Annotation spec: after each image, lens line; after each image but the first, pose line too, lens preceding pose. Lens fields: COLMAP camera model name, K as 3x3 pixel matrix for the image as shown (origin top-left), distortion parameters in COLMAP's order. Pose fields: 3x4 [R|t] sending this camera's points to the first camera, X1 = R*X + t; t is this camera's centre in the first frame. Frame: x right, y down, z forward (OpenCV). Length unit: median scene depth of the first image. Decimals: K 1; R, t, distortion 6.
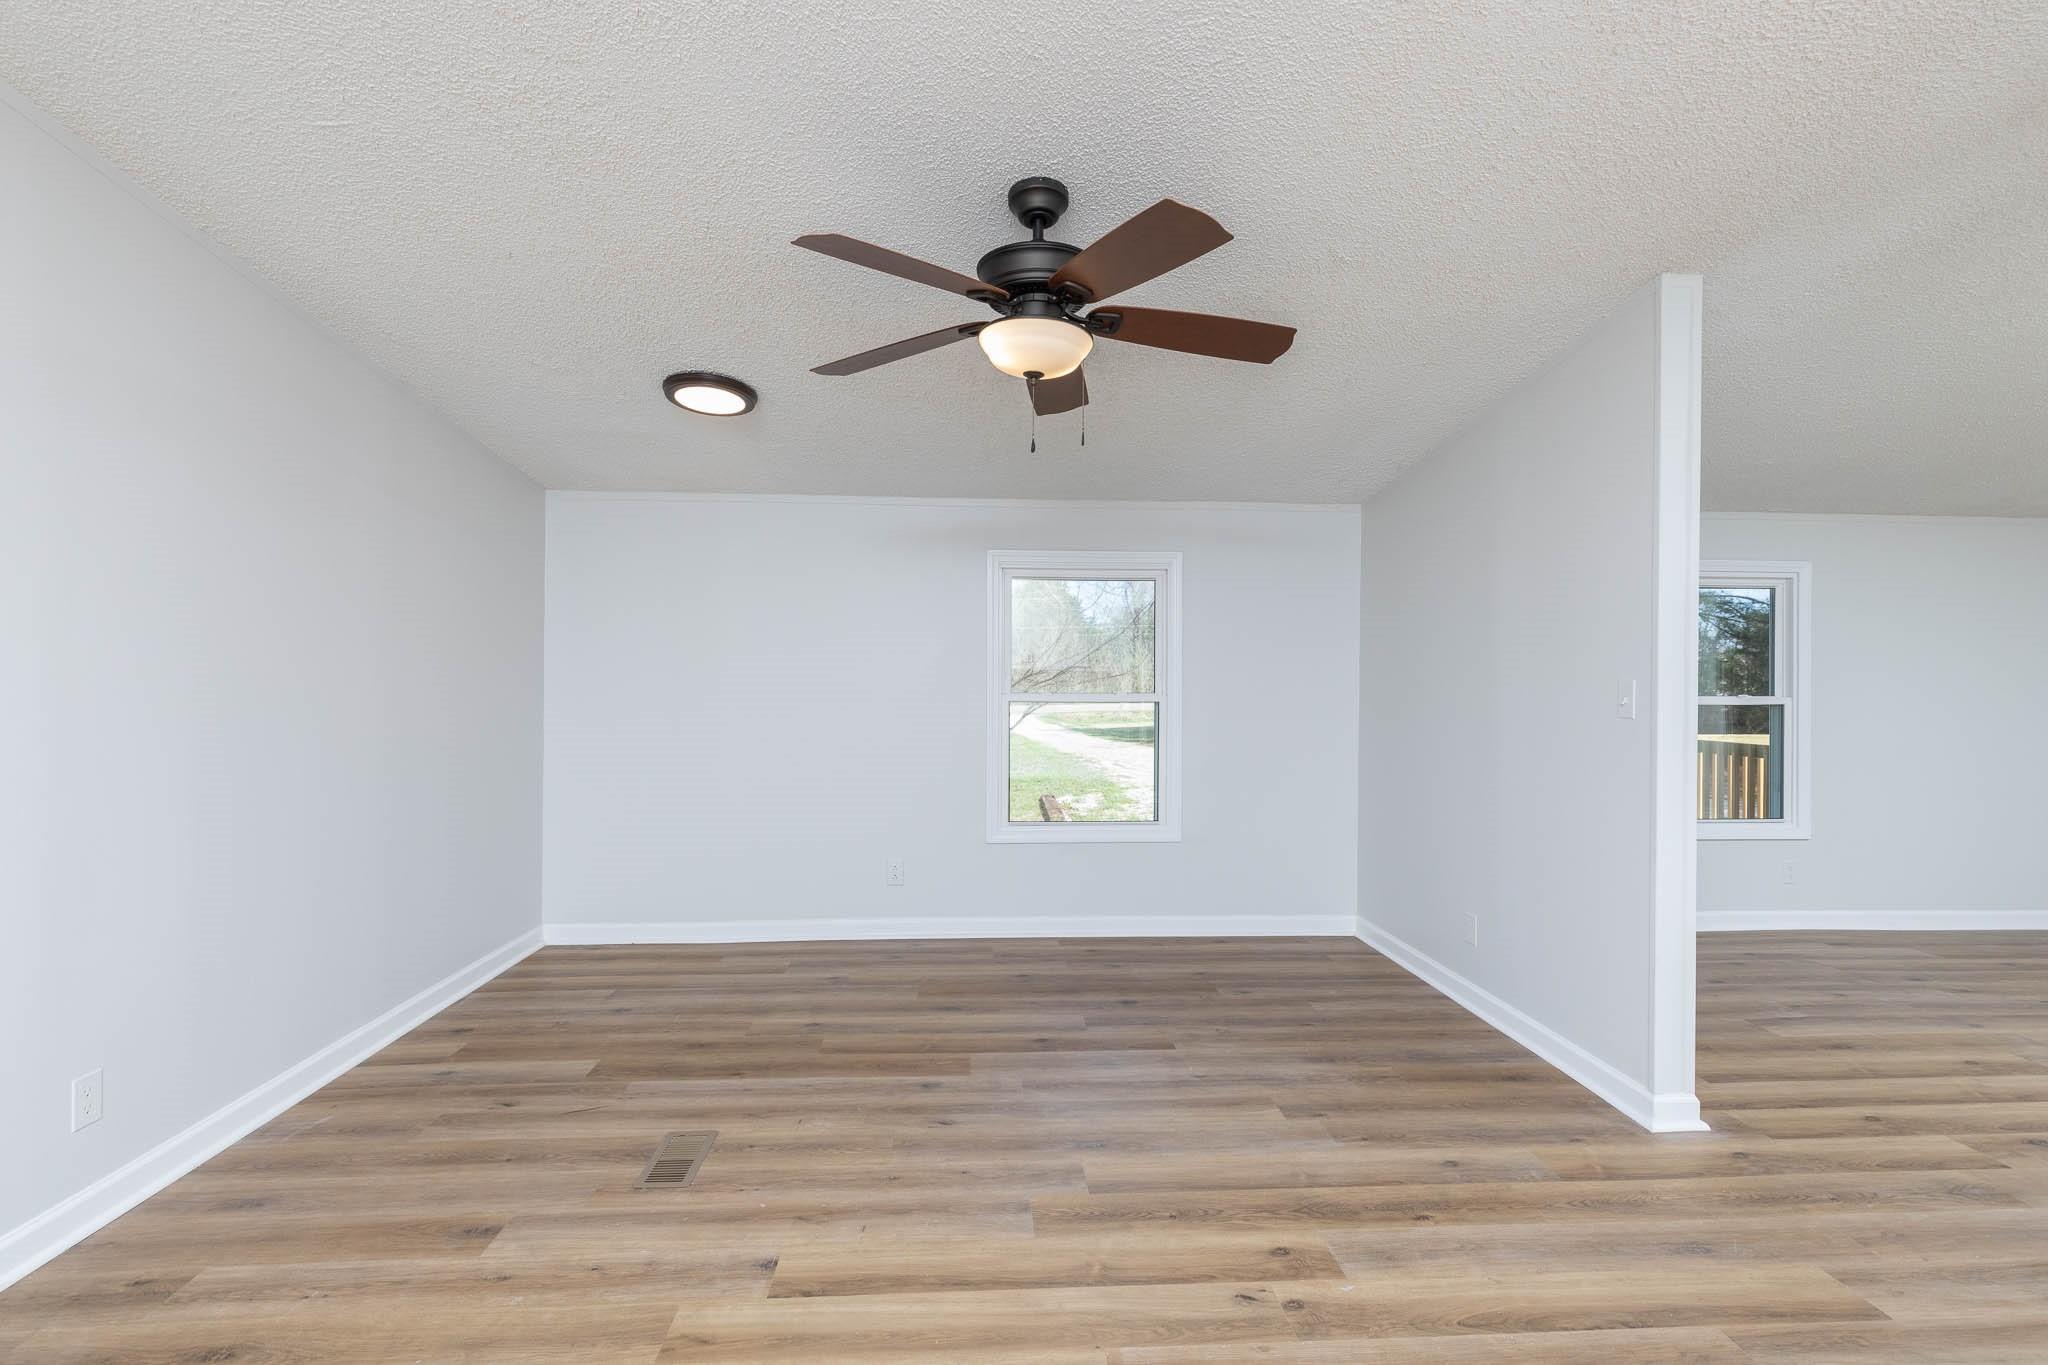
lens RADIAL K [[950.9, 0, 1024.0], [0, 950.9, 682.5], [0, 0, 1]] dist [0.008052, -0.000269]
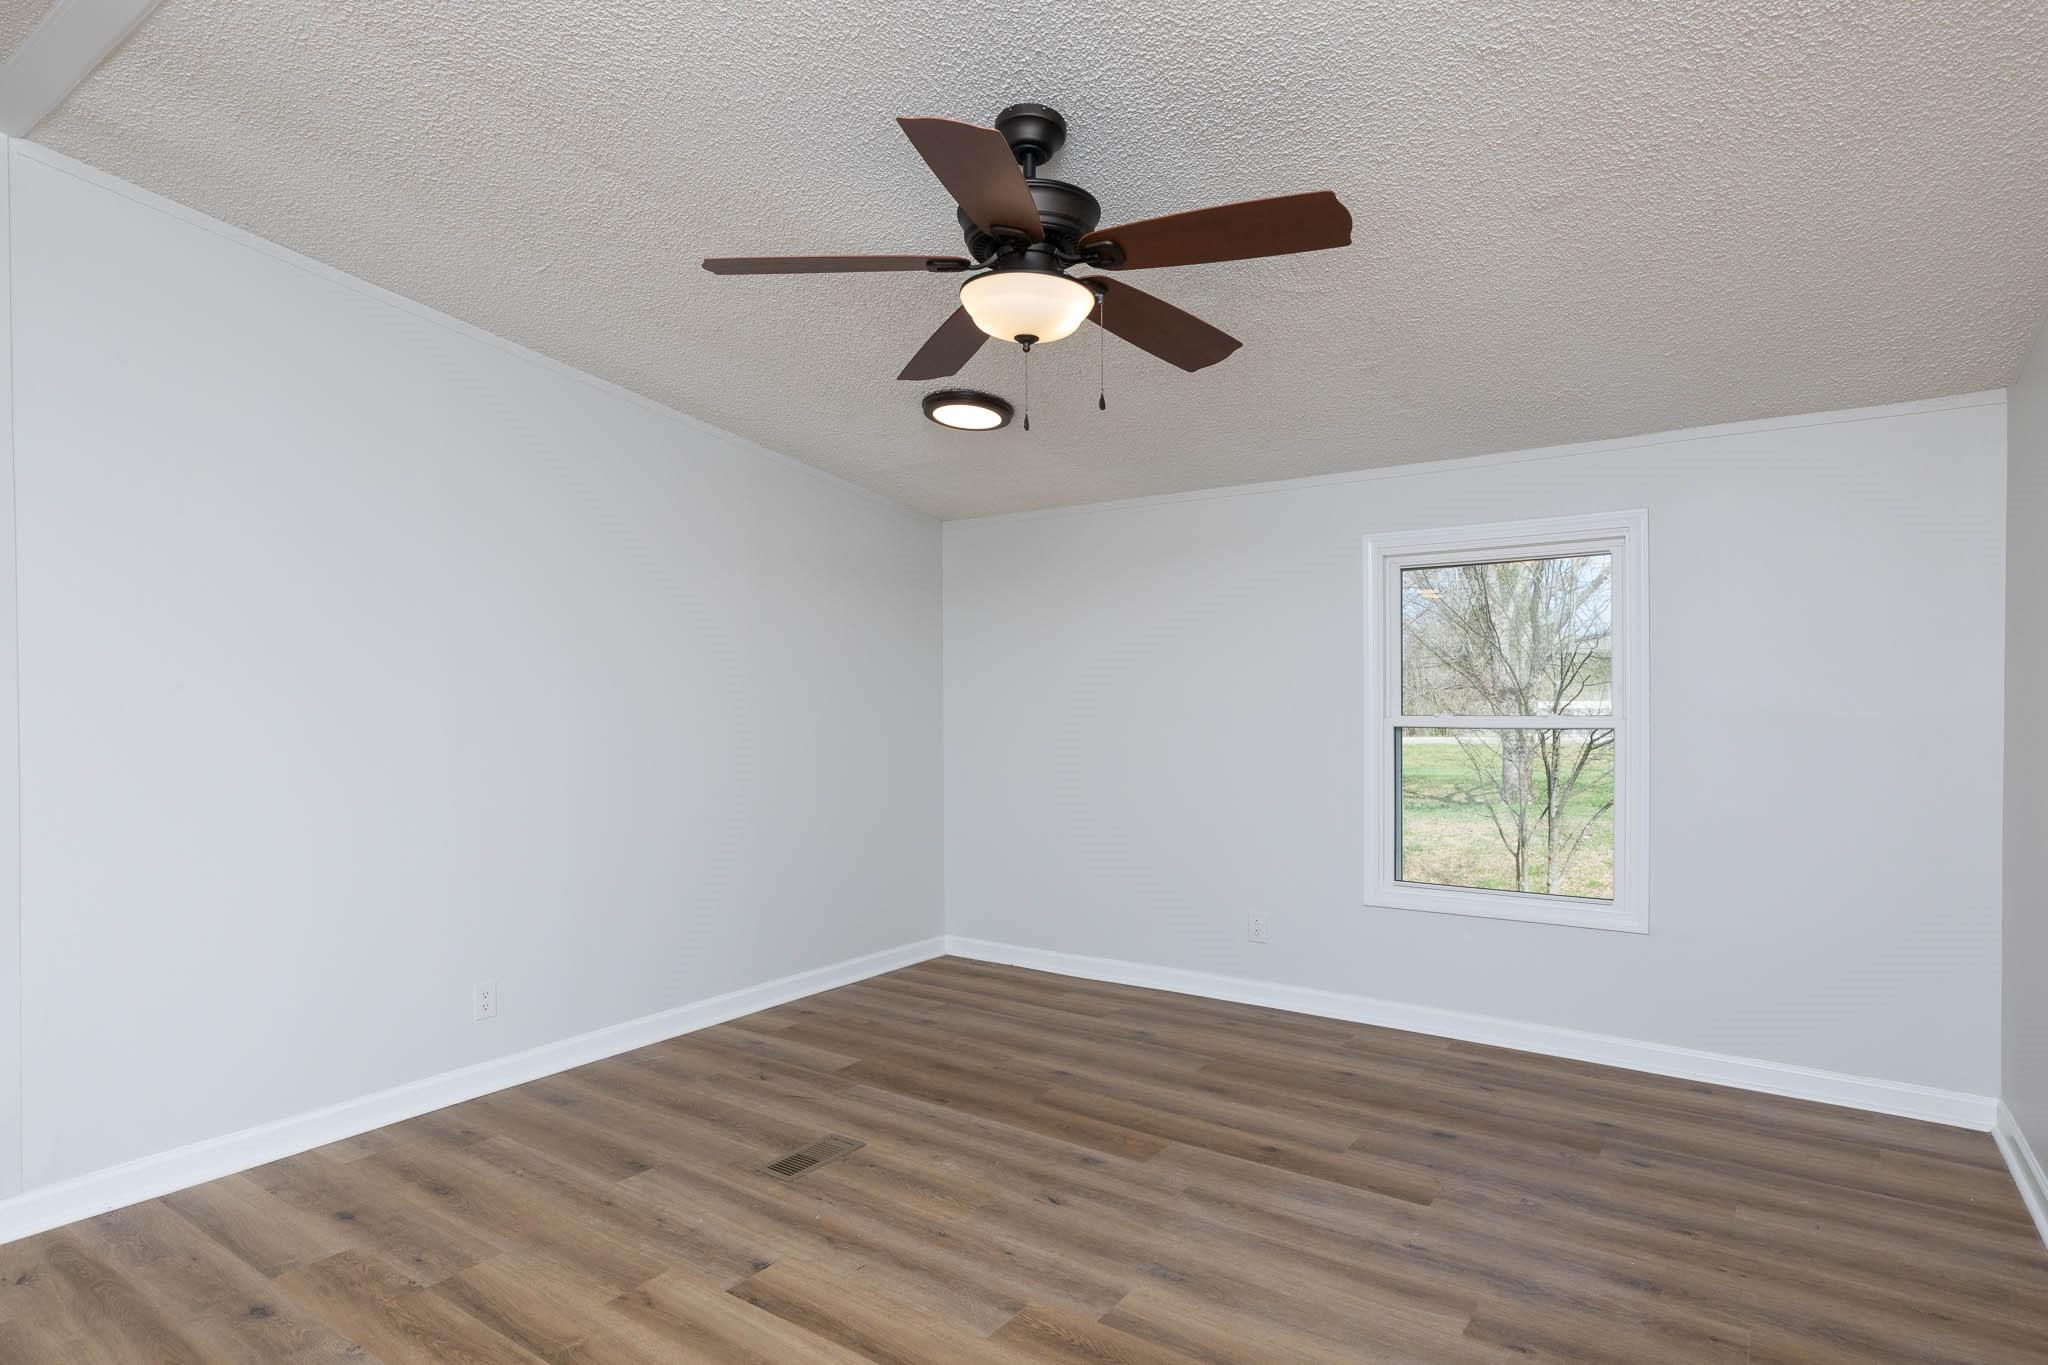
lens RADIAL K [[1120.9, 0, 1158.1], [0, 1120.9, 695.1], [0, 0, 1]] dist [-0.001295, 0.000008]
pose [[0.782601, -0.011451, -0.622418, 0.582375], [0.004378, 0.999907, -0.012891, 0.006835], [0.622508, 0.007364, 0.782579, 0.220350]]
